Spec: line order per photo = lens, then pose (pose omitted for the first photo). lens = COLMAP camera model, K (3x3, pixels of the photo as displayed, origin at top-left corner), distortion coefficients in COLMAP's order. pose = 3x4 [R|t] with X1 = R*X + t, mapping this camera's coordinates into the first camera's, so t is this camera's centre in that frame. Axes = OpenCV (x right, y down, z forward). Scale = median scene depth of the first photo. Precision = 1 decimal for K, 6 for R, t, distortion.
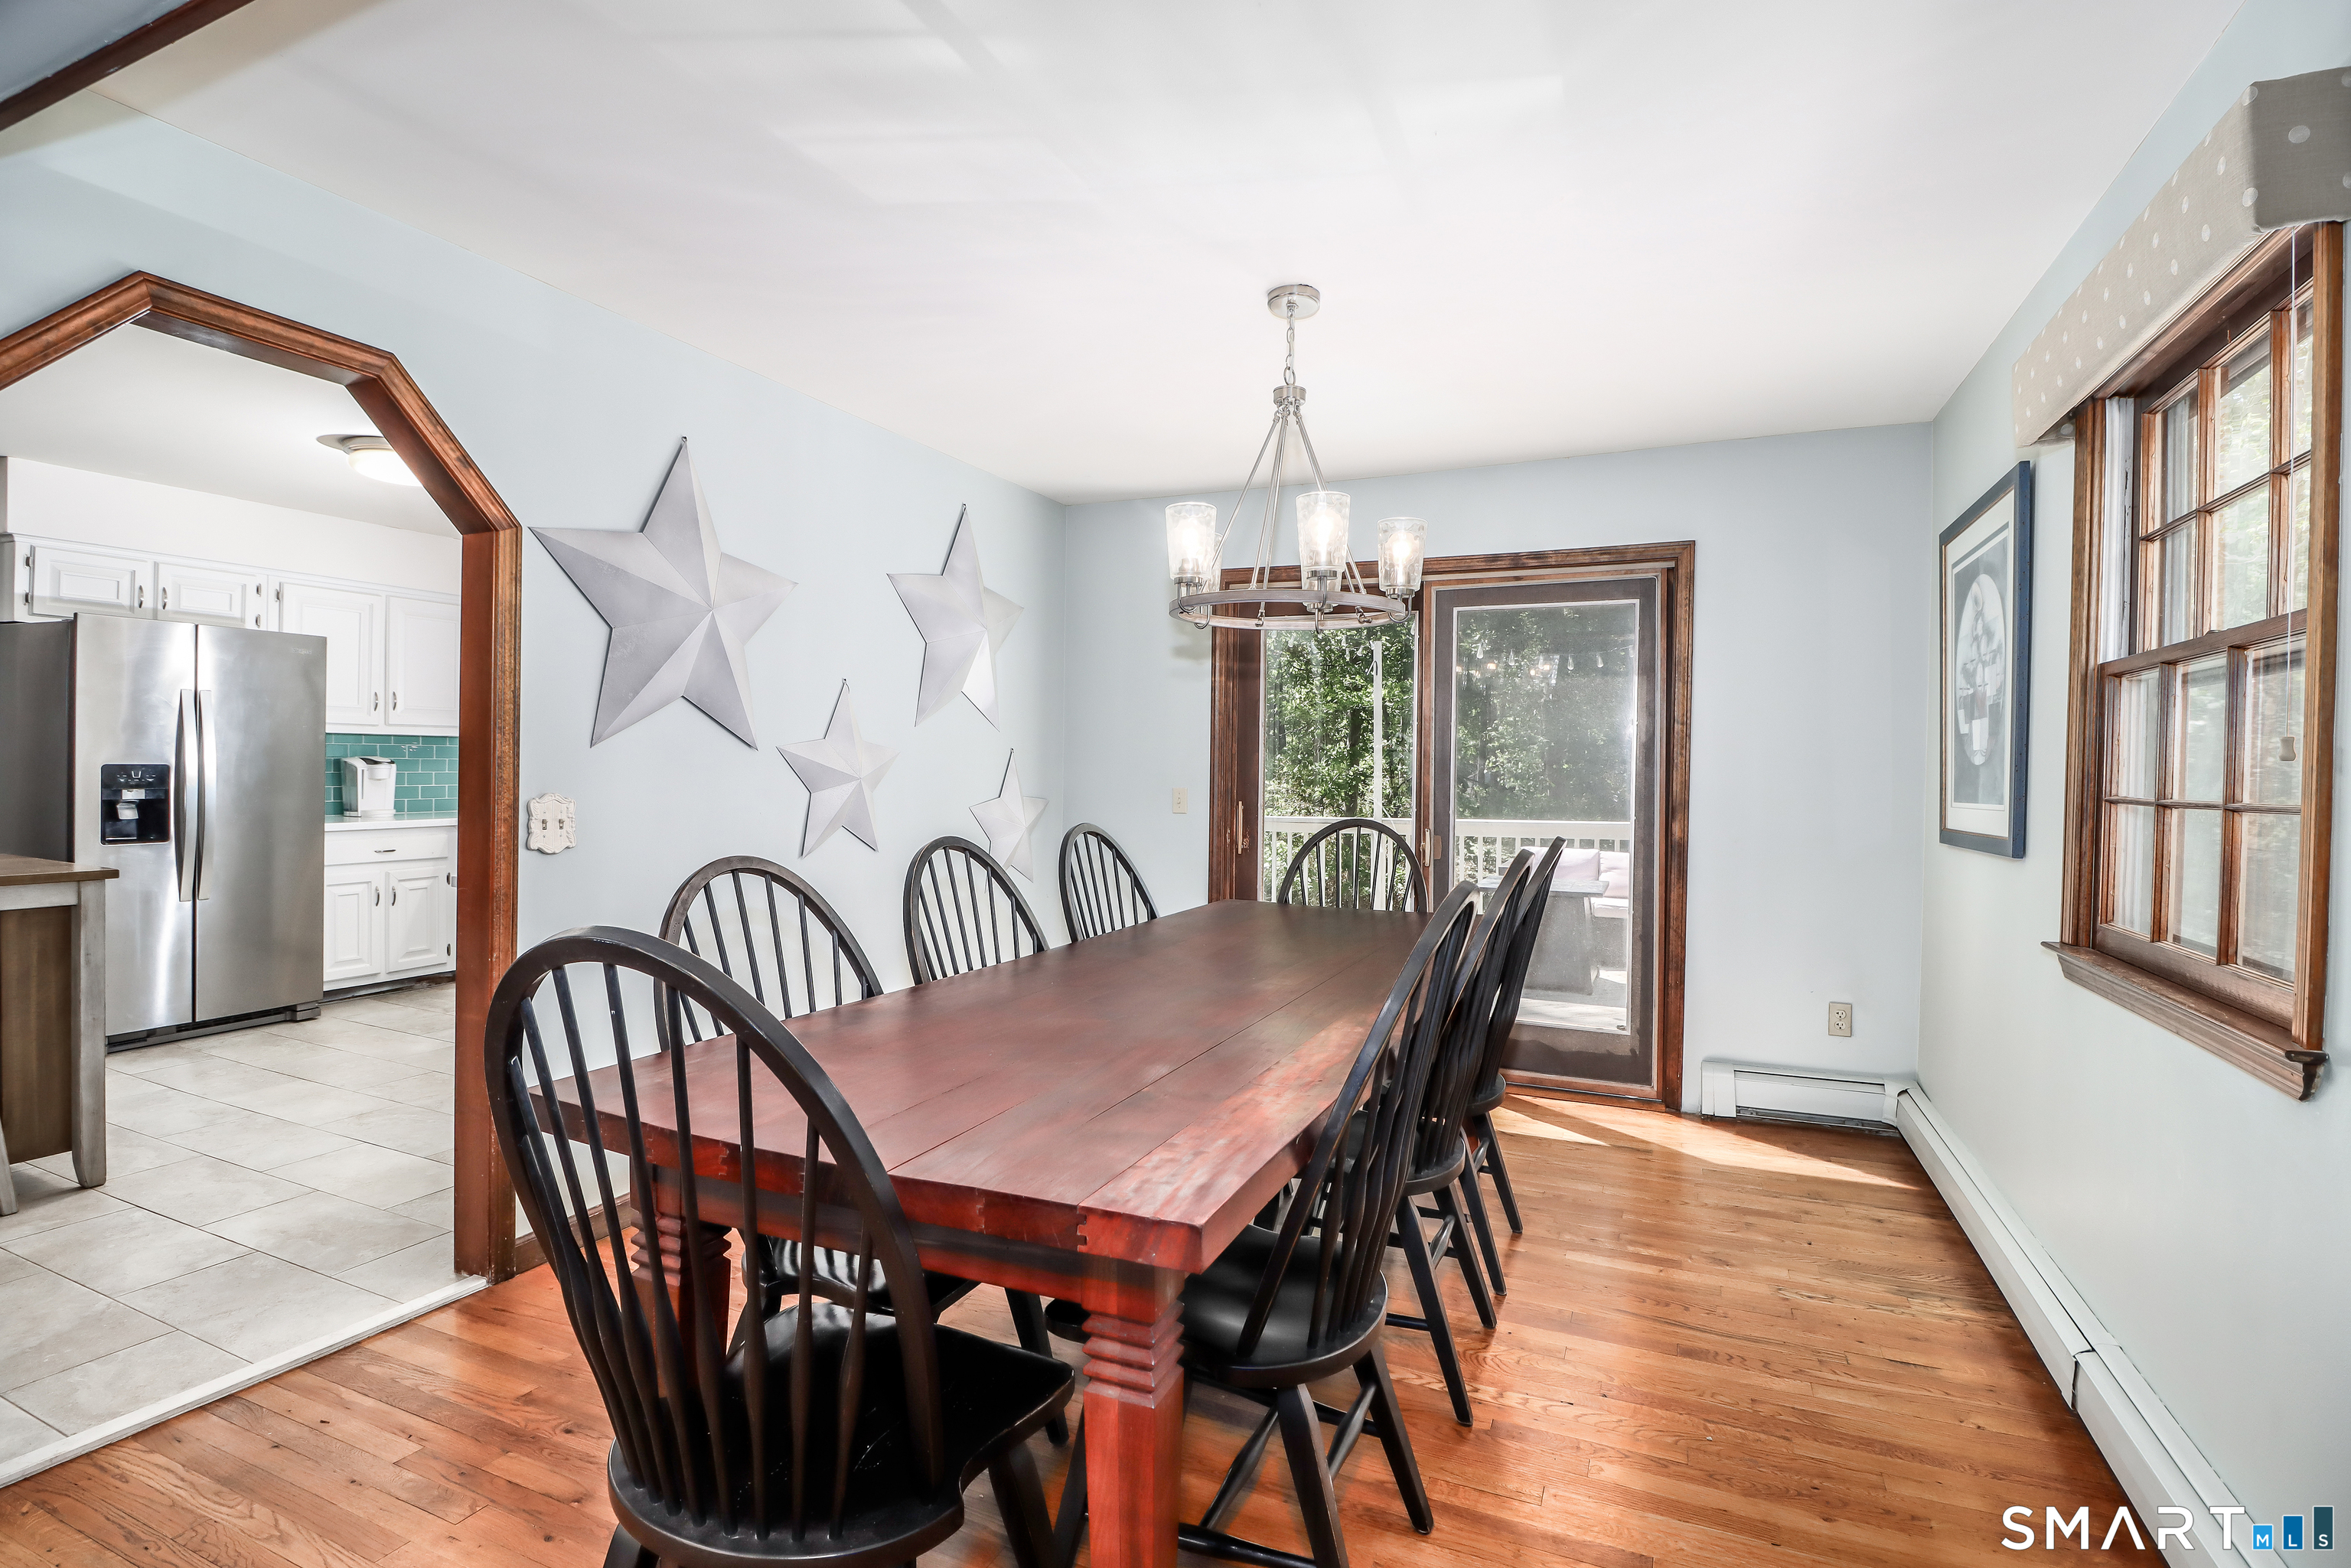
lens RADIAL K [[1096.6, 0, 1175.5], [0, 1096.6, 784.0], [0, 0, 1]] dist [-0.001930, -0.013073]
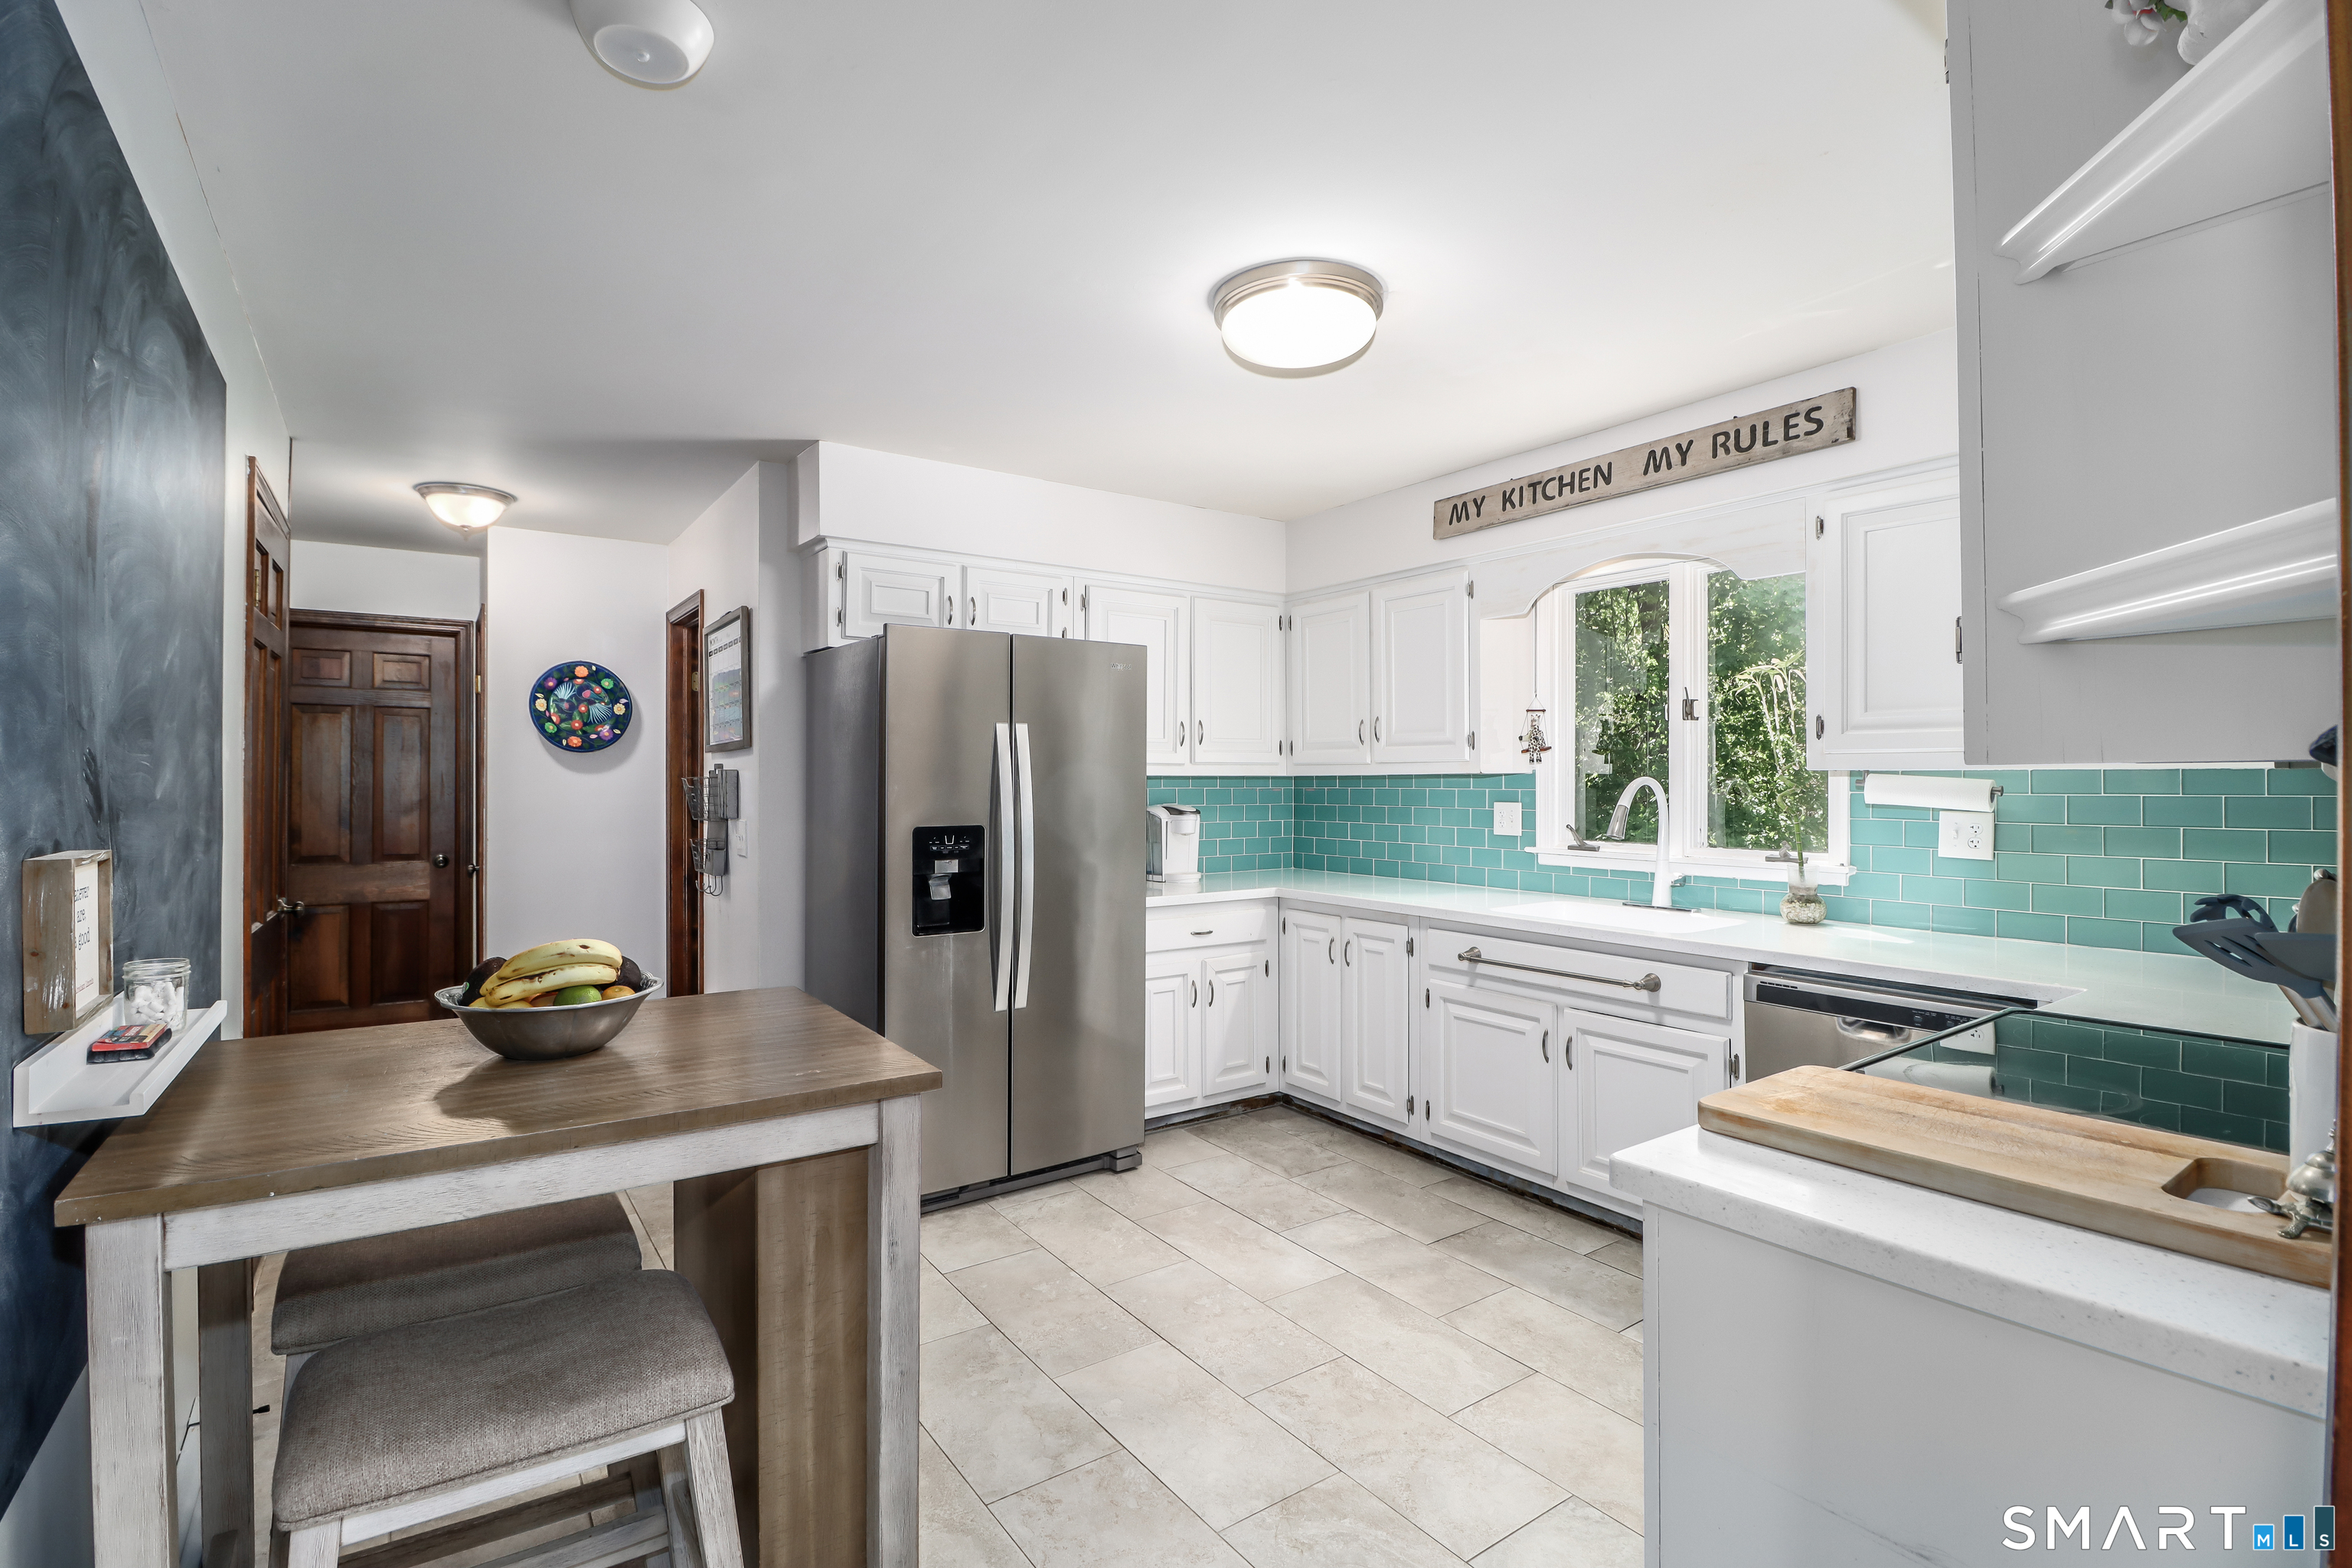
lens RADIAL K [[1097.1, 0, 1176.0], [0, 1097.1, 784.0], [0, 0, 1]] dist [-0.001930, -0.013073]
pose [[0.854888, -0.019177, -0.518457, -0.395199], [0.007025, 0.999653, -0.025392, -0.023838], [0.518764, 0.018065, 0.854726, 0.395682]]
